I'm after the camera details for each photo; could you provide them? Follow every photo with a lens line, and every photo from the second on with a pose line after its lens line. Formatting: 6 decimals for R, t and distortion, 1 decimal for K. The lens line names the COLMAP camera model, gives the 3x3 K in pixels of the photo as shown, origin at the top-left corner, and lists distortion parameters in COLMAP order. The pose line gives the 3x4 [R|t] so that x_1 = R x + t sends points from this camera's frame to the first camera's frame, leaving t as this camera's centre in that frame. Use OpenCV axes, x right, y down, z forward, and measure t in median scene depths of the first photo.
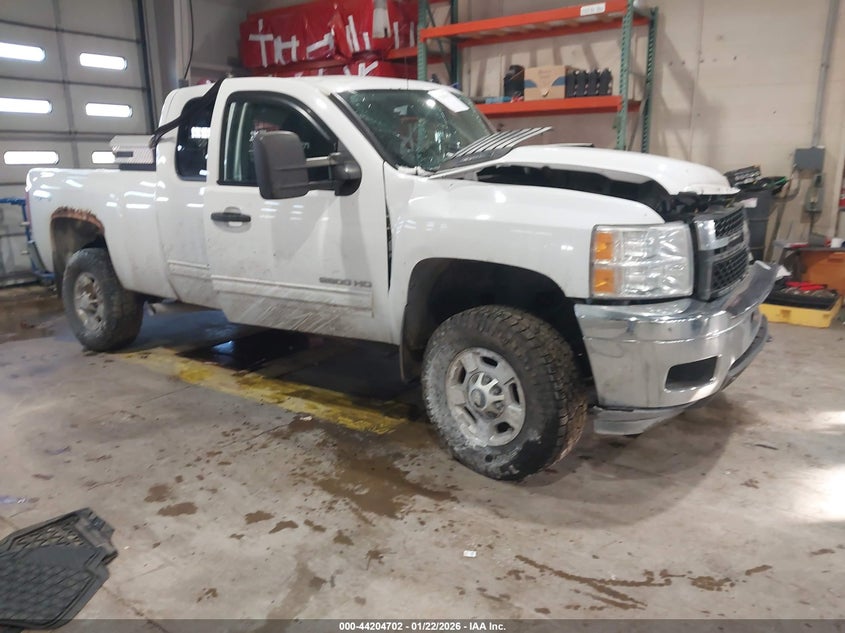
lens RADIAL K [[663.3, 0, 418.6], [0, 663.3, 315.0], [0, 0, 1]] dist [0.012123, -0.013772]
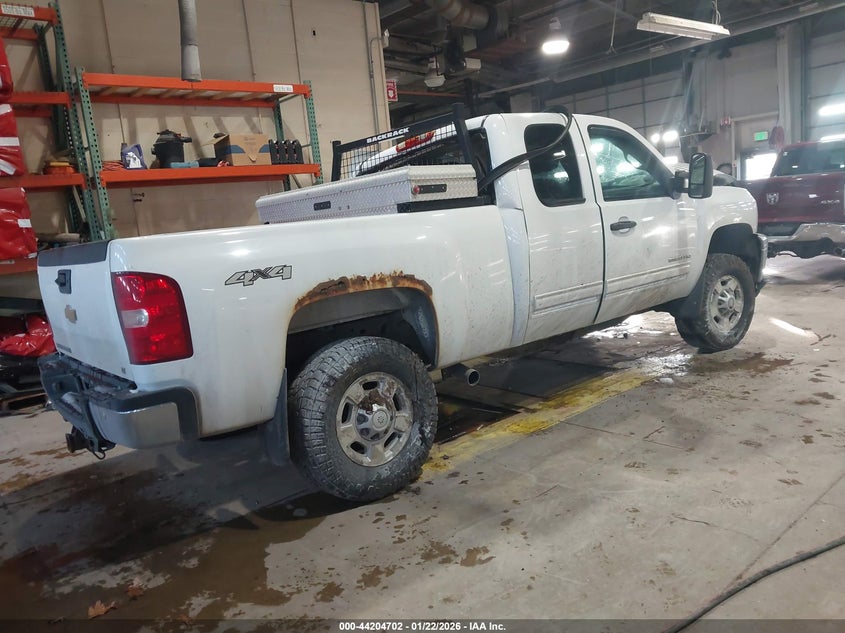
lens RADIAL K [[663.3, 0, 415.4], [0, 663.3, 316.7], [0, 0, 1]] dist [0.012123, -0.013772]
pose [[0.230736, -0.168012, 0.958401, -1.198684], [0.315404, 0.944711, 0.089678, -0.176622], [-0.920479, 0.281591, 0.270970, 0.853364]]
